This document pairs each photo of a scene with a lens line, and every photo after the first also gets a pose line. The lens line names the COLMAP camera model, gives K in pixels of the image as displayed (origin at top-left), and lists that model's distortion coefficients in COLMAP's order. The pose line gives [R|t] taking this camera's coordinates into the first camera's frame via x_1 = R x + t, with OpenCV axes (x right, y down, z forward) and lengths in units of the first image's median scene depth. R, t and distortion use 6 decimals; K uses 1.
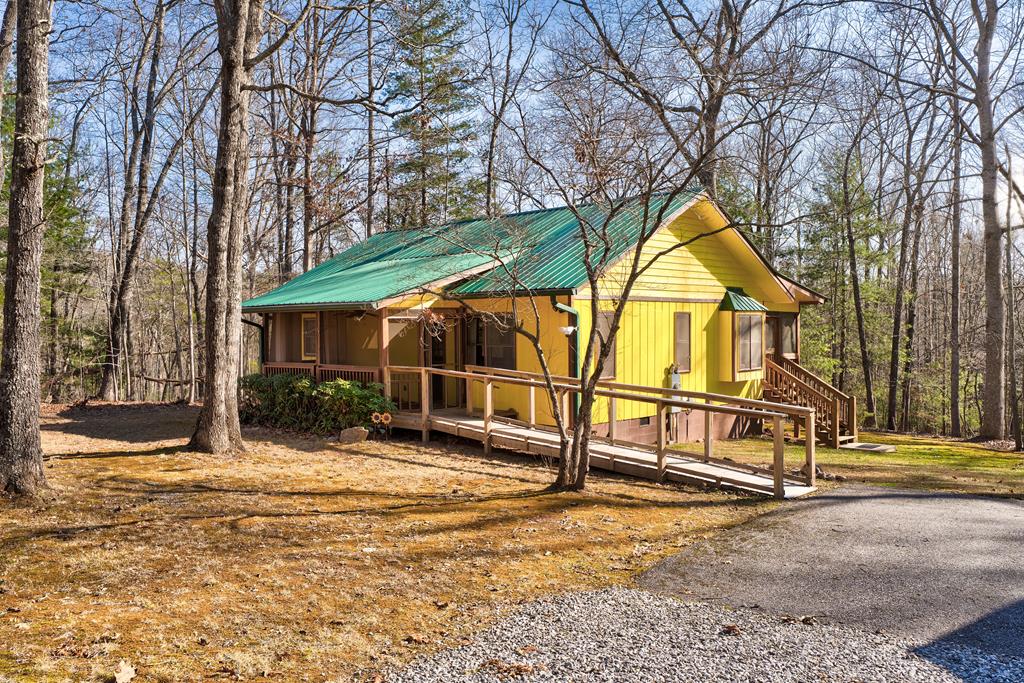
lens RADIAL K [[831.2, 0, 527.4], [0, 831.2, 340.1], [0, 0, 1]] dist [-0.004688, 0.006235]
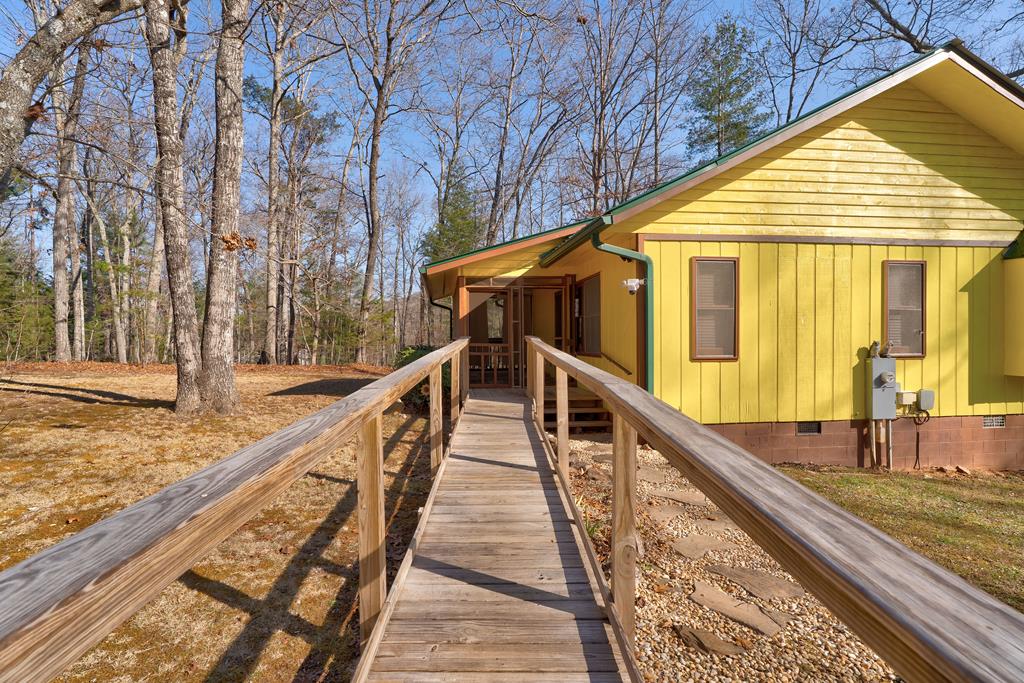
lens RADIAL K [[457.8, 0, 518.1], [0, 457.8, 339.5], [0, 0, 1]] dist [0.001980, 0.000354]
pose [[0.762285, 0.003778, -0.647231, 0.211882], [-0.012082, 0.999892, -0.008394, 0.036270], [0.647129, 0.014218, 0.762248, 0.610530]]
